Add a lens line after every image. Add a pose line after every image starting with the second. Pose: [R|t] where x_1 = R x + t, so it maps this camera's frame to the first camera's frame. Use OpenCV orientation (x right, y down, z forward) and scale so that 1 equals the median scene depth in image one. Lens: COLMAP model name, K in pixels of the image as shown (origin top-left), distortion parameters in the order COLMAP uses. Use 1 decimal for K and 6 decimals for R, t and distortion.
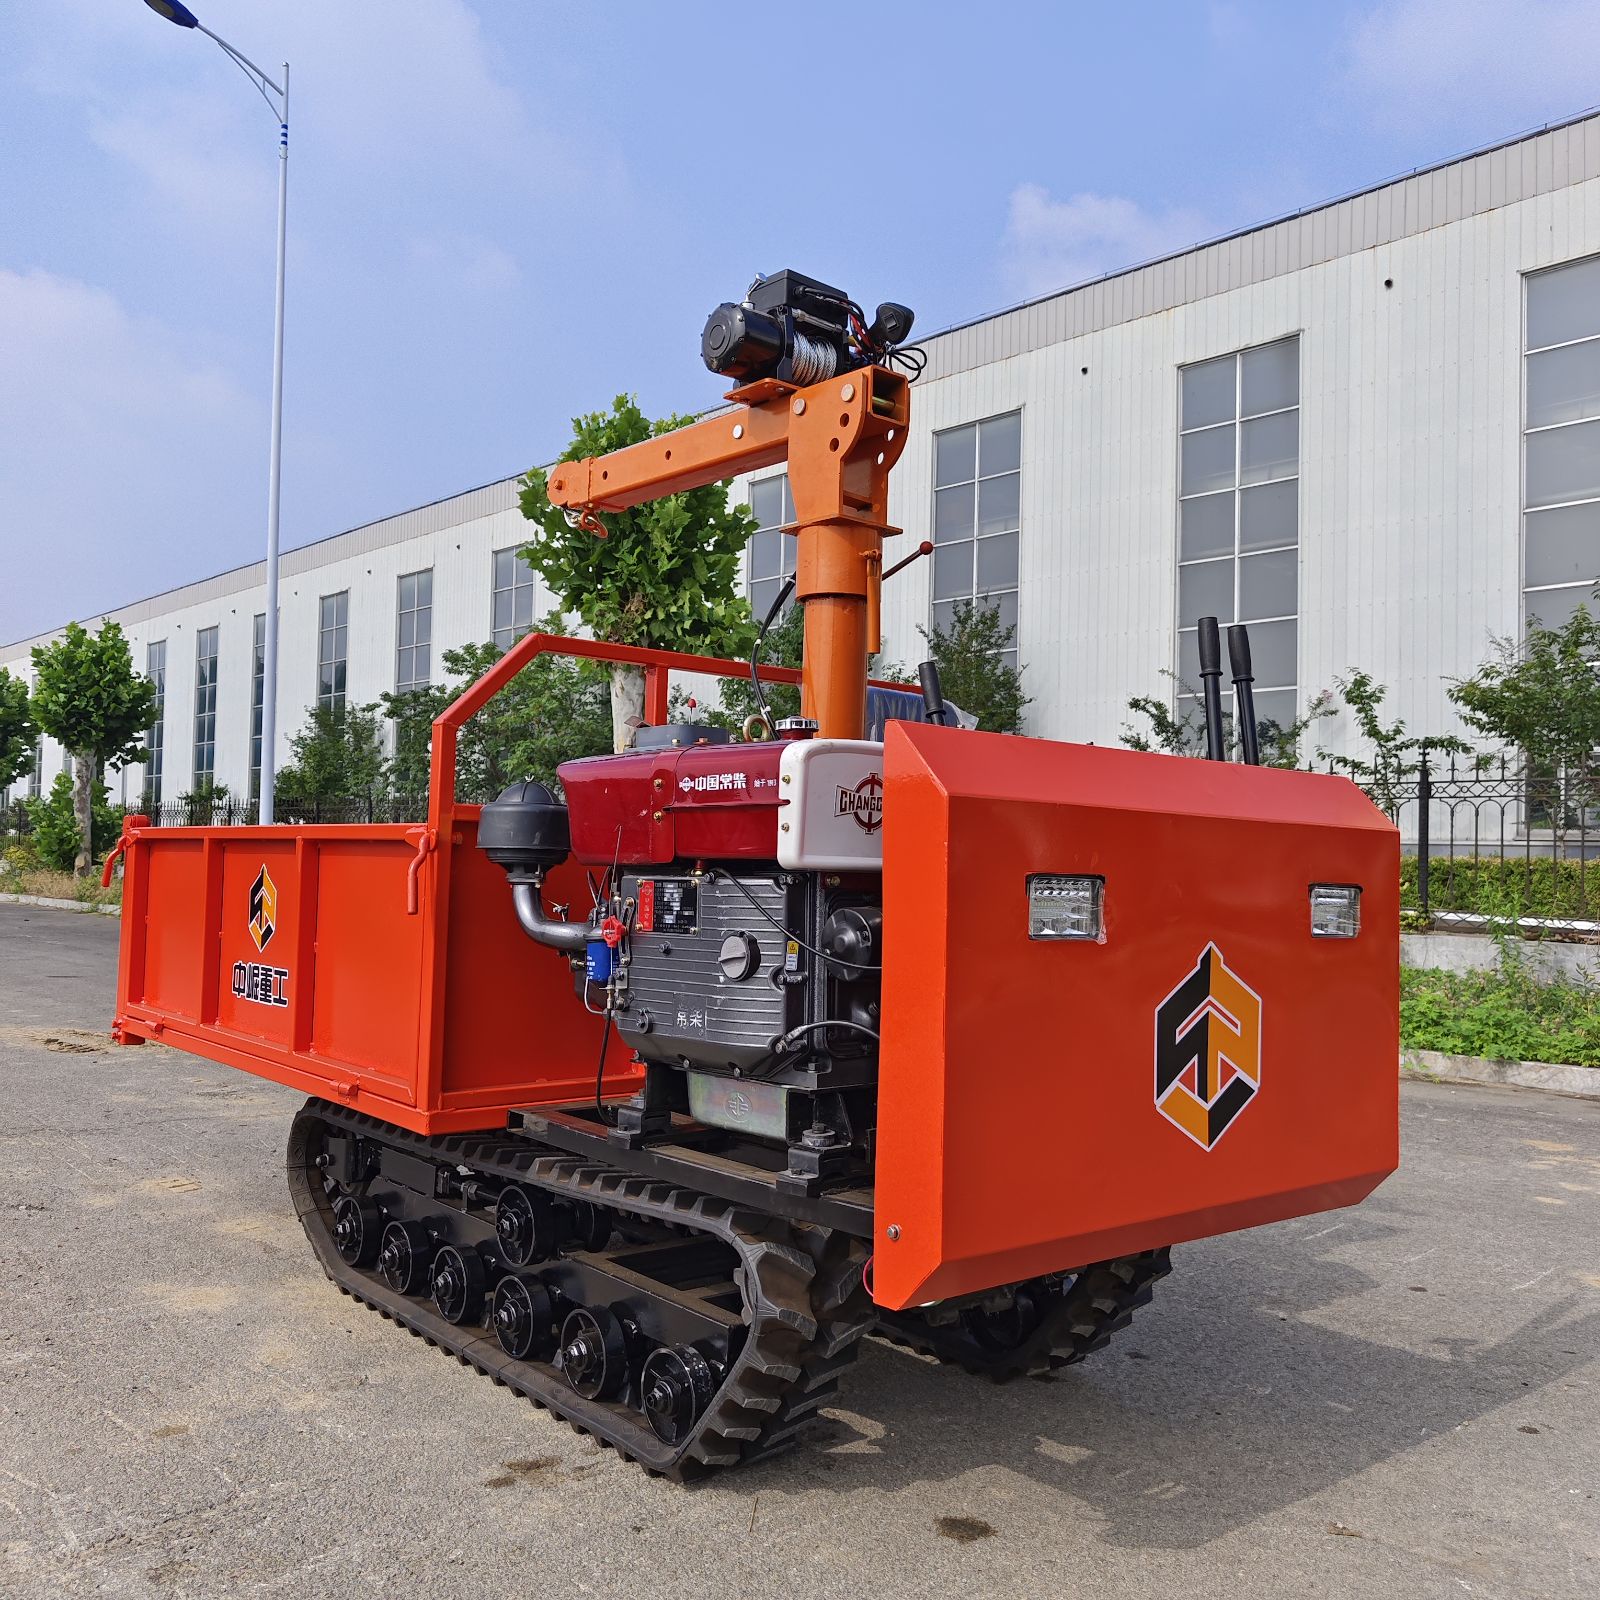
lens RADIAL K [[1494.9, 0, 804.5], [0, 1494.9, 798.2], [0, 0, 1]] dist [-0.000349, 0.018230]
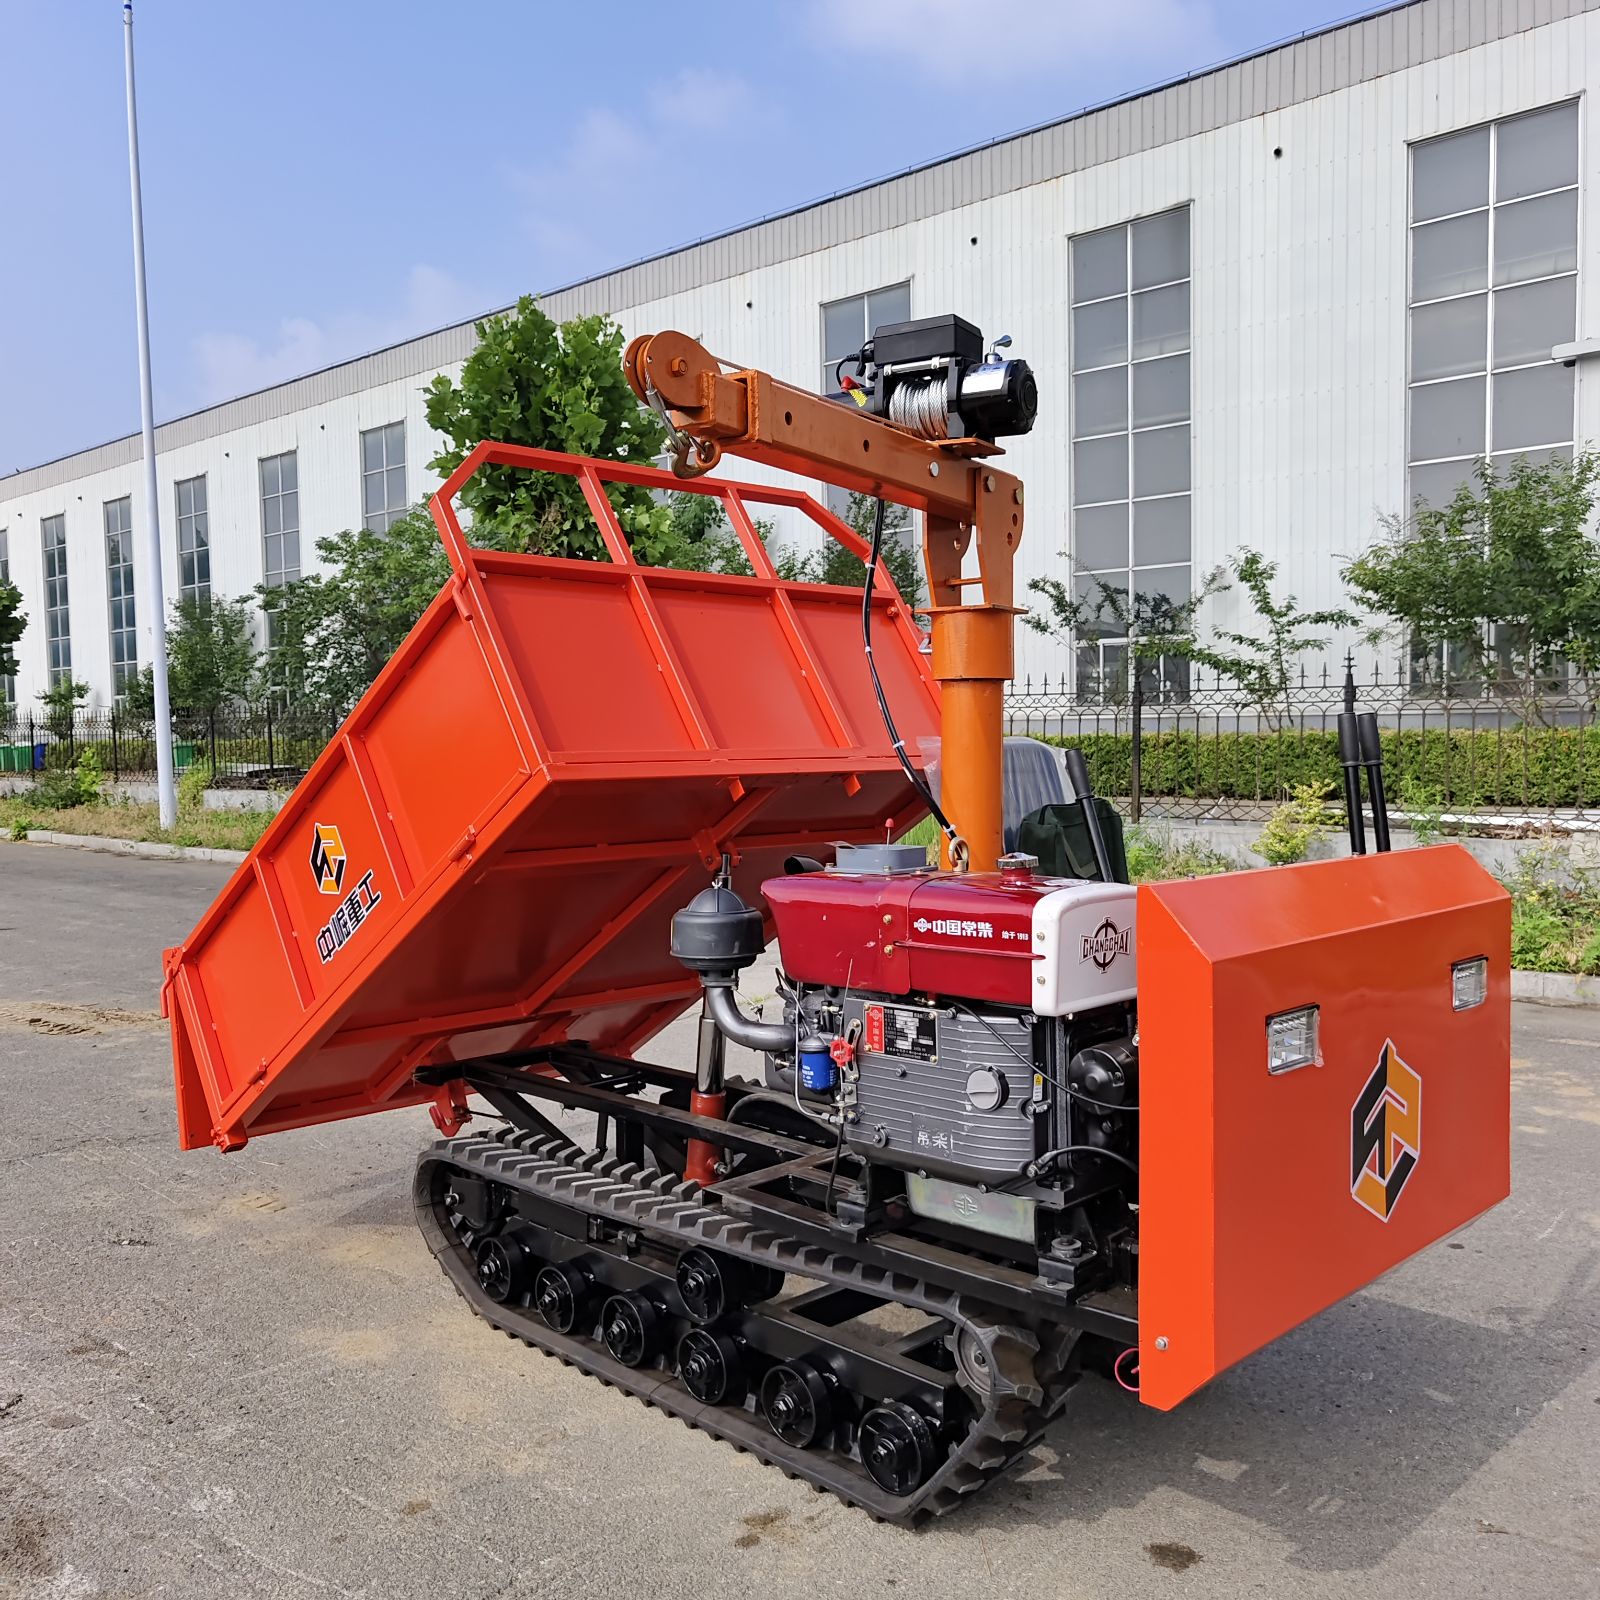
lens RADIAL K [[1501.7, 0, 800.0], [0, 1501.7, 800.0], [0, 0, 1]] dist [0.002288, 0.006192]
pose [[0.995730, -0.041340, 0.082535, -0.110983], [0.033317, 0.994792, 0.096324, -0.090620], [-0.086087, -0.093163, 0.991922, -0.023146]]
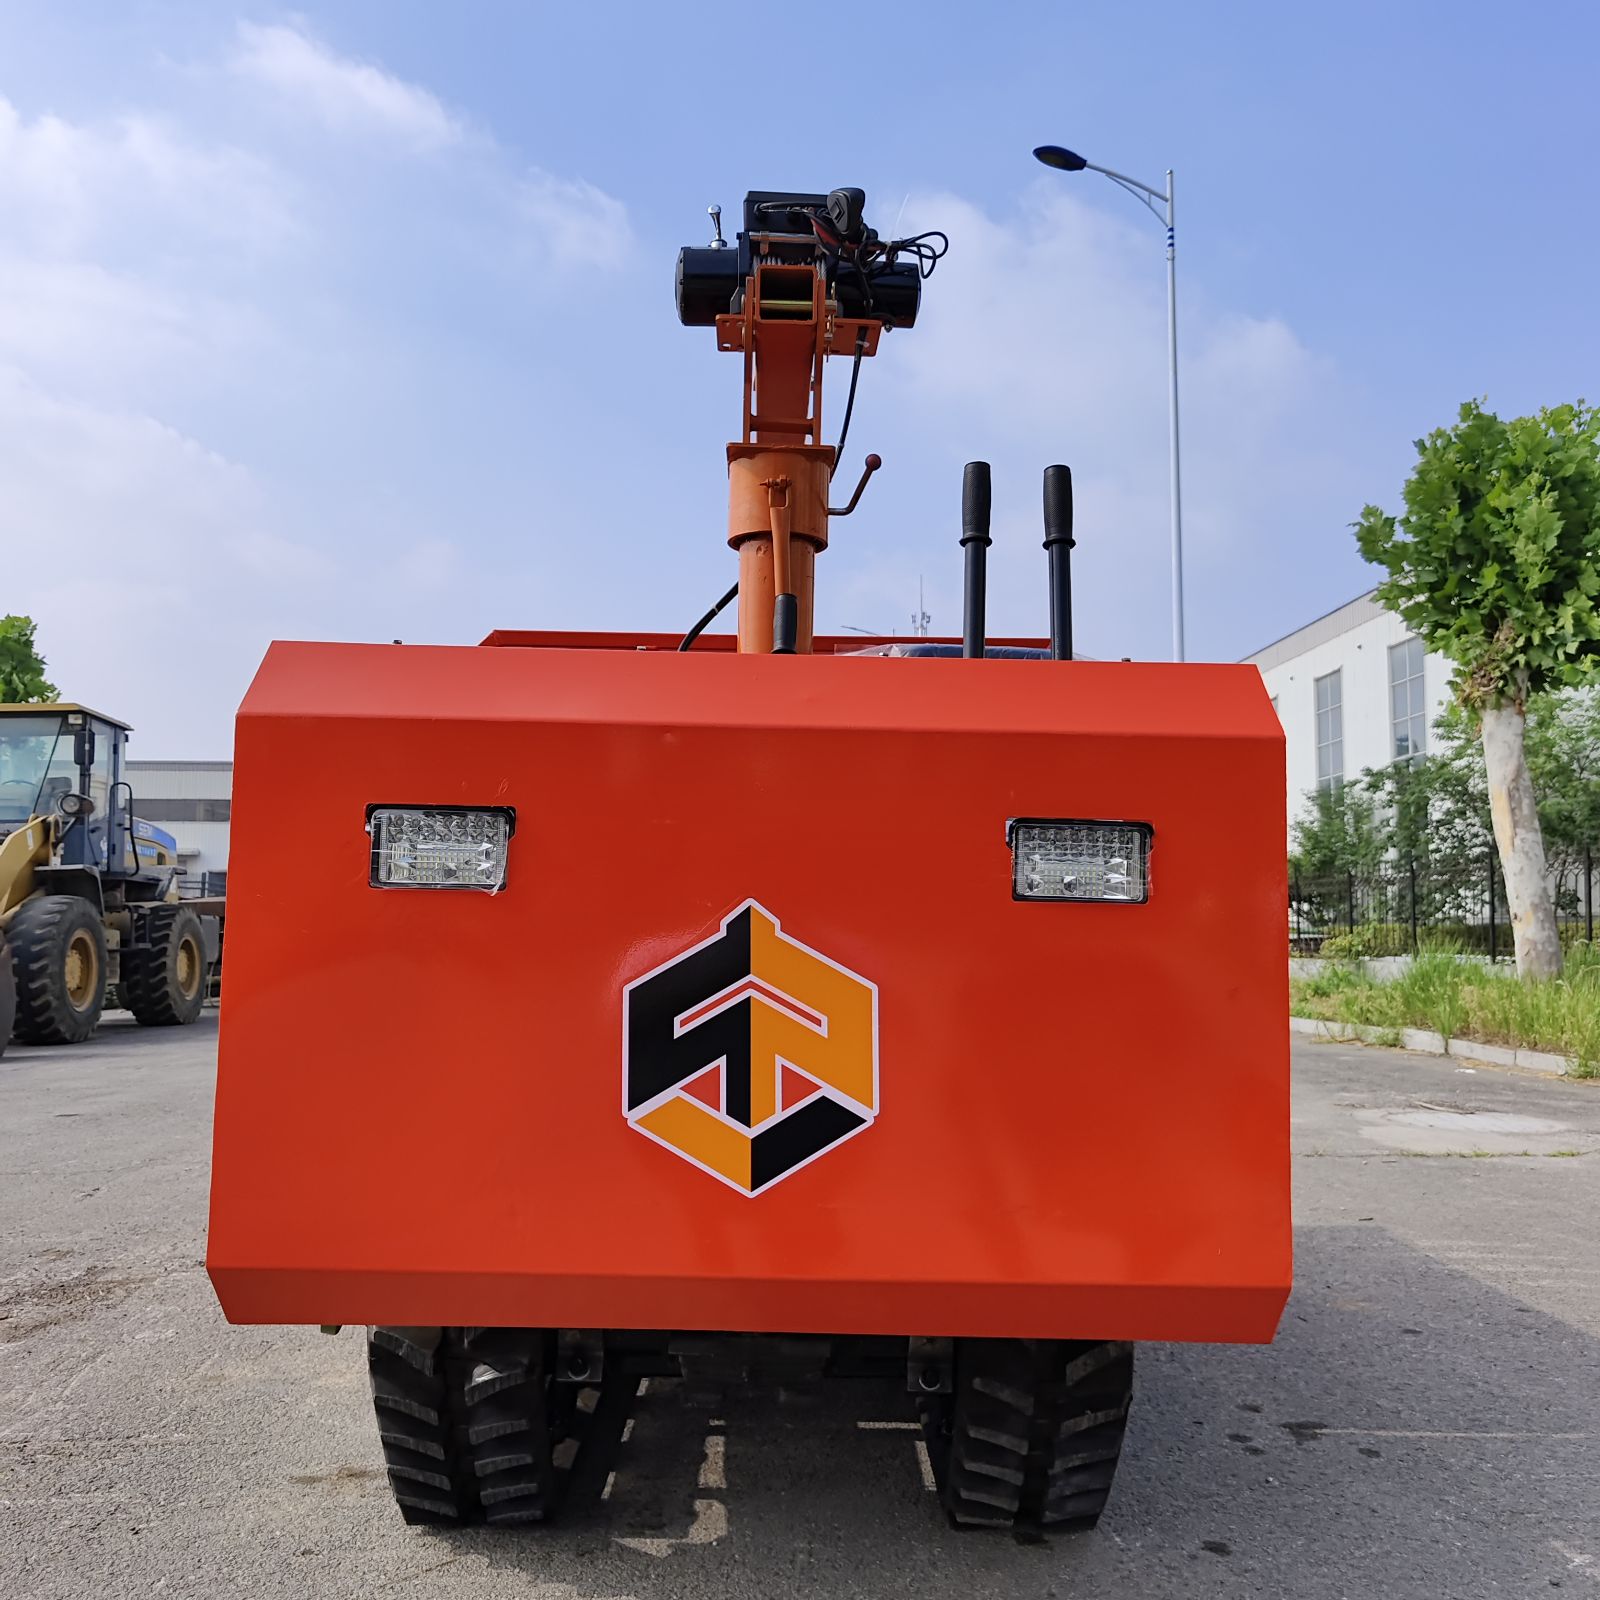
lens RADIAL K [[1494.9, 0, 804.5], [0, 1494.9, 798.2], [0, 0, 1]] dist [-0.000349, 0.018230]
pose [[0.765603, -0.074907, -0.638937, 0.337252], [0.035212, 0.996588, -0.074644, 0.045945], [0.642349, 0.034649, 0.765629, 0.210900]]
